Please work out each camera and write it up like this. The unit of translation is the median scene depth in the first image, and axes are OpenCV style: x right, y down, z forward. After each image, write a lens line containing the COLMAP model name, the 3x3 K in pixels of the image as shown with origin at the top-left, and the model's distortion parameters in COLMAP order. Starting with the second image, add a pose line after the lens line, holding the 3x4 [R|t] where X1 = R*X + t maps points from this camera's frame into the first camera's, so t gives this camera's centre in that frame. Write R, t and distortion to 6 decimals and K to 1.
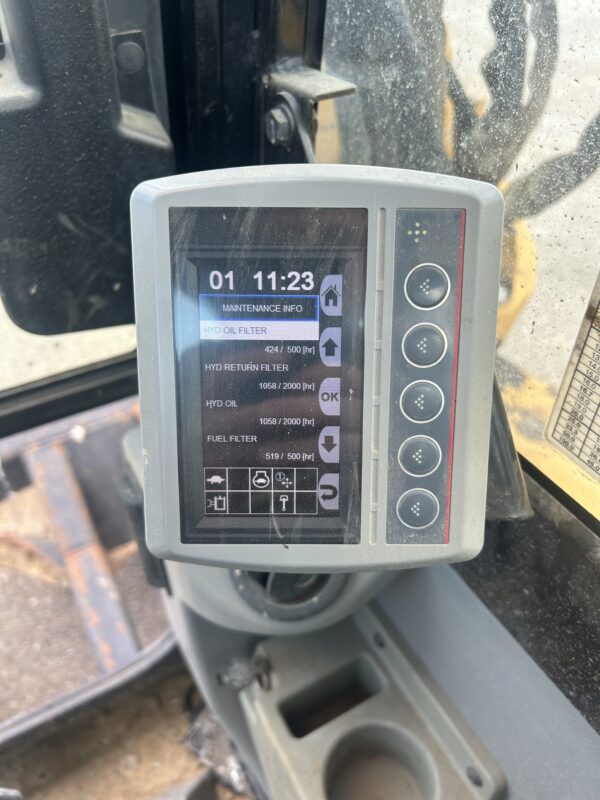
lens RADIAL K [[615.1, 0, 300.0], [0, 615.1, 400.0], [0, 0, 1]] dist [-0.003072, -0.002655]
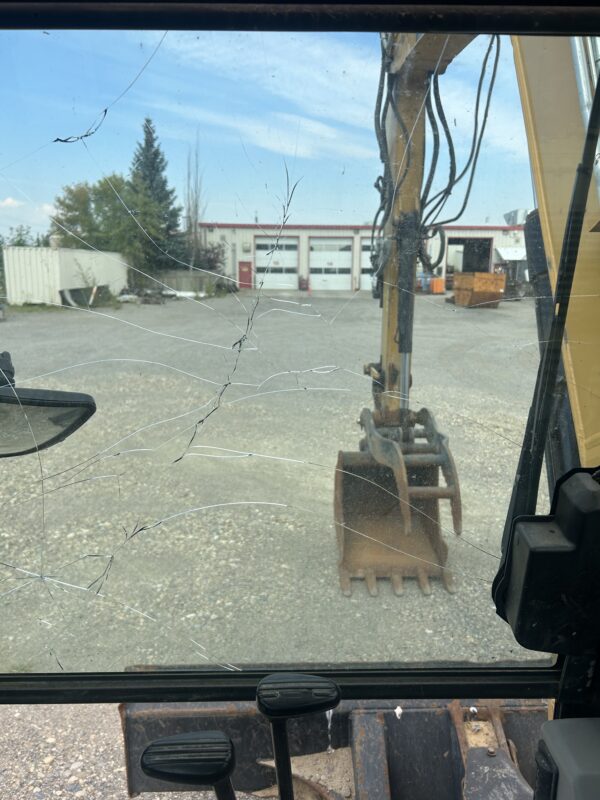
lens RADIAL K [[599.0, 0, 296.1], [0, 599.0, 410.2], [0, 0, 1]] dist [0.051917, -0.063076]
pose [[0.872944, 0.115141, -0.474037, -0.281265], [-0.314961, 0.875088, -0.367450, 0.181903], [0.372516, 0.470067, 0.800168, -1.230338]]
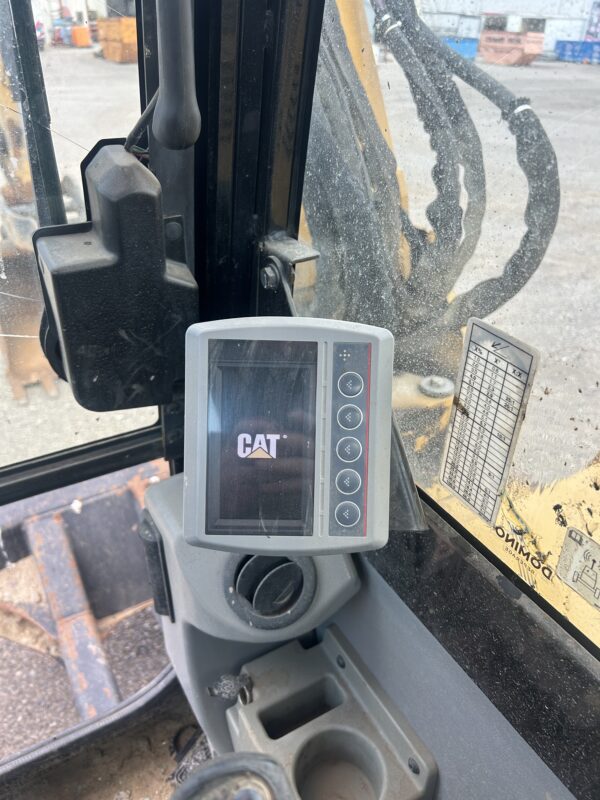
lens RADIAL K [[600.4, 0, 295.9], [0, 600.4, 404.0], [0, 0, 1]] dist [0.055130, -0.063030]
pose [[0.999681, 0.017594, 0.018146, 0.009661], [-0.015017, 0.990942, -0.133451, 0.063857], [-0.020329, 0.133136, 0.990889, -0.427487]]
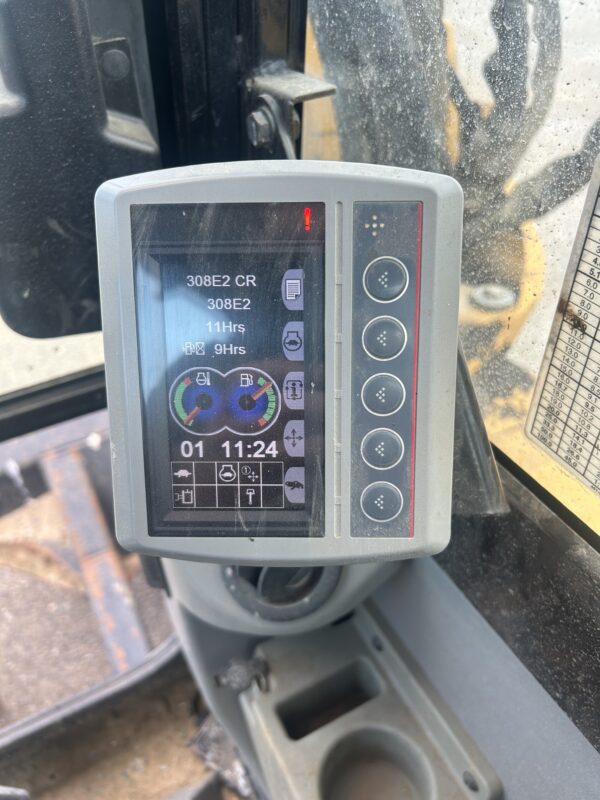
lens RADIAL K [[614.0, 0, 296.7], [0, 614.0, 403.6], [0, 0, 1]] dist [-0.001322, -0.002804]
pose [[0.999268, -0.004828, -0.037947, 0.058587], [0.004506, 0.999953, -0.008562, 0.015625], [0.037987, 0.008384, 0.999243, -0.003295]]
